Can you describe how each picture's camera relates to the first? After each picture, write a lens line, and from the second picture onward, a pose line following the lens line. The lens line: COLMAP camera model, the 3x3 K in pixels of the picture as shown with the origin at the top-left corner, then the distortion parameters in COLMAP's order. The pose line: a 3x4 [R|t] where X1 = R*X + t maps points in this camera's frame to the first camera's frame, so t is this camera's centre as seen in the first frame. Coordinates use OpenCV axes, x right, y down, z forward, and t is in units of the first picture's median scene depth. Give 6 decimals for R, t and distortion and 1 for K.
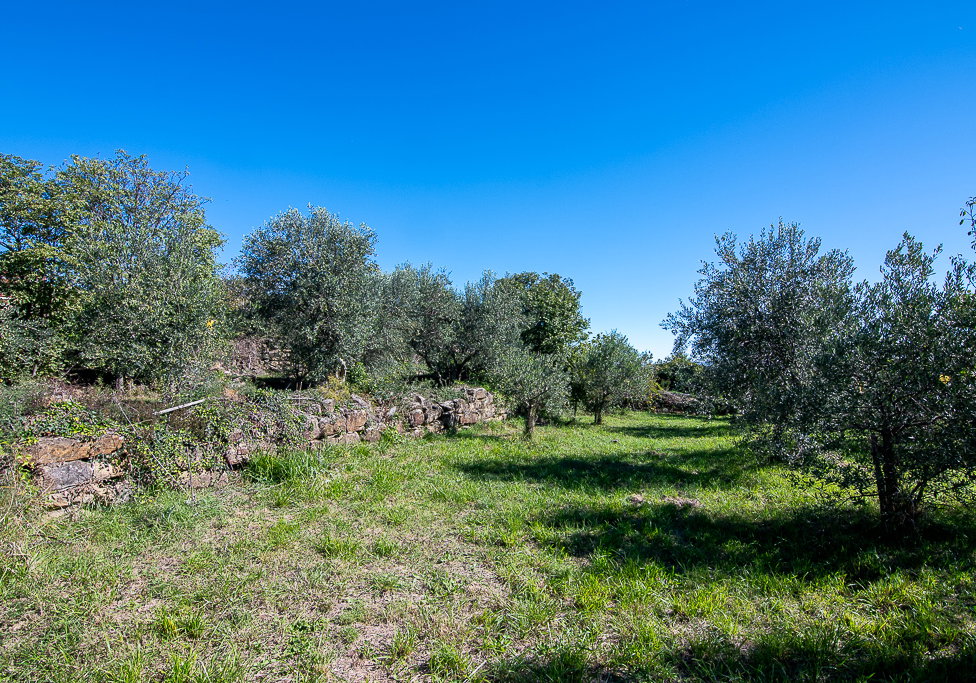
lens RADIAL K [[489.5, 0, 483.7], [0, 489.5, 342.5], [0, 0, 1]] dist [-0.003368, -0.009073]
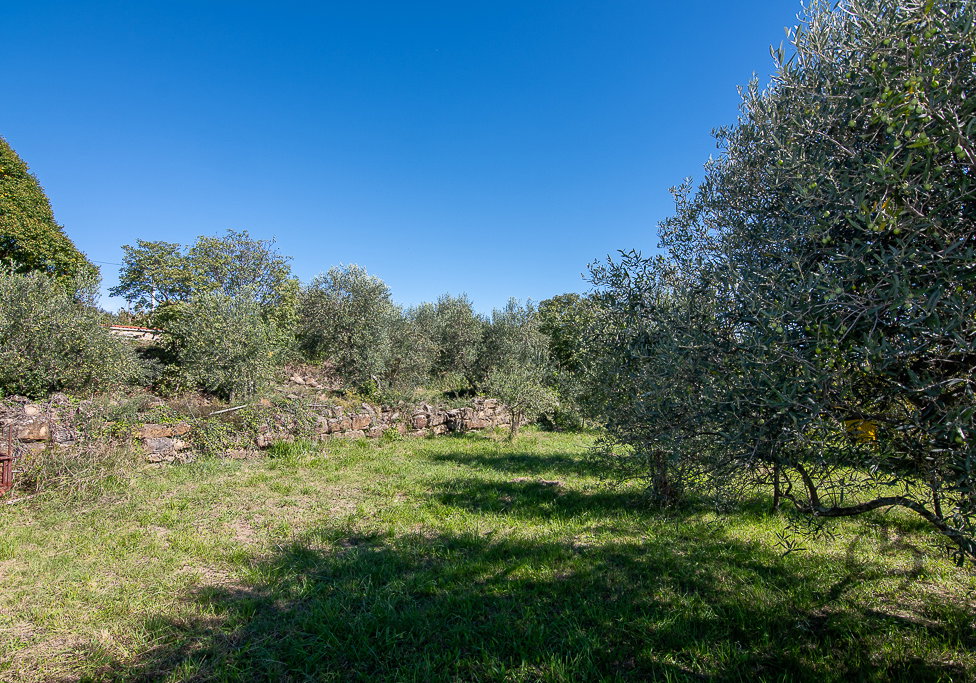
lens RADIAL K [[489.5, 0, 481.6], [0, 489.5, 346.7], [0, 0, 1]] dist [-0.003368, -0.009073]
pose [[0.970028, -0.024596, -0.241746, 0.416988], [0.020854, 0.999620, -0.018027, -0.021998], [0.242098, 0.012445, 0.970172, -0.269631]]
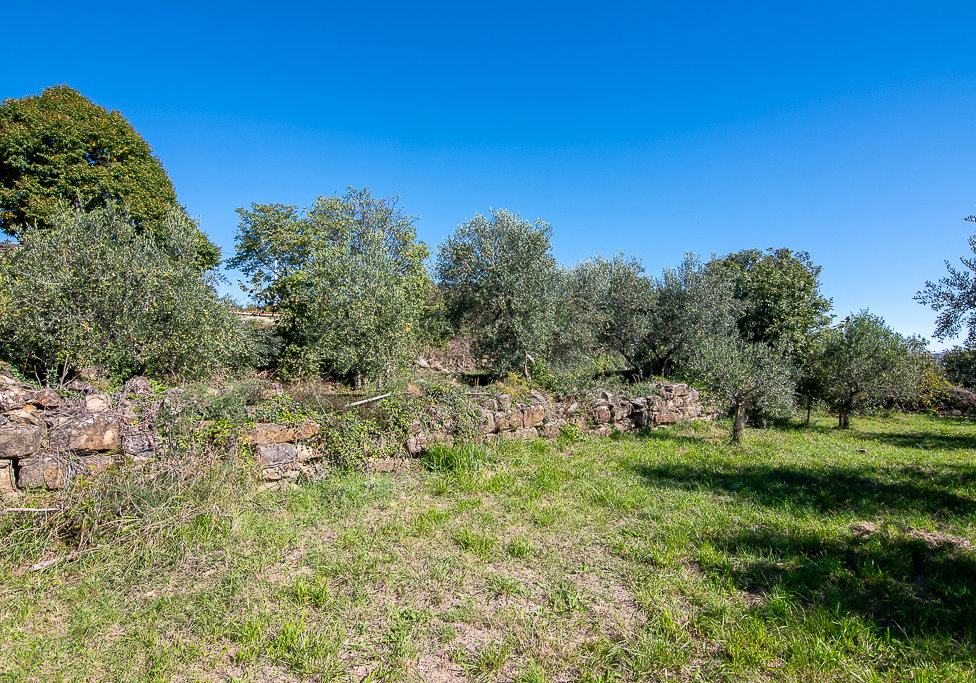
lens RADIAL K [[489.5, 0, 487.1], [0, 489.5, 344.5], [0, 0, 1]] dist [-0.003368, -0.009073]
pose [[0.906940, -0.034283, -0.419862, 0.080218], [0.039099, 0.999231, 0.002868, 0.006575], [0.419441, -0.019017, 0.907583, 0.053748]]
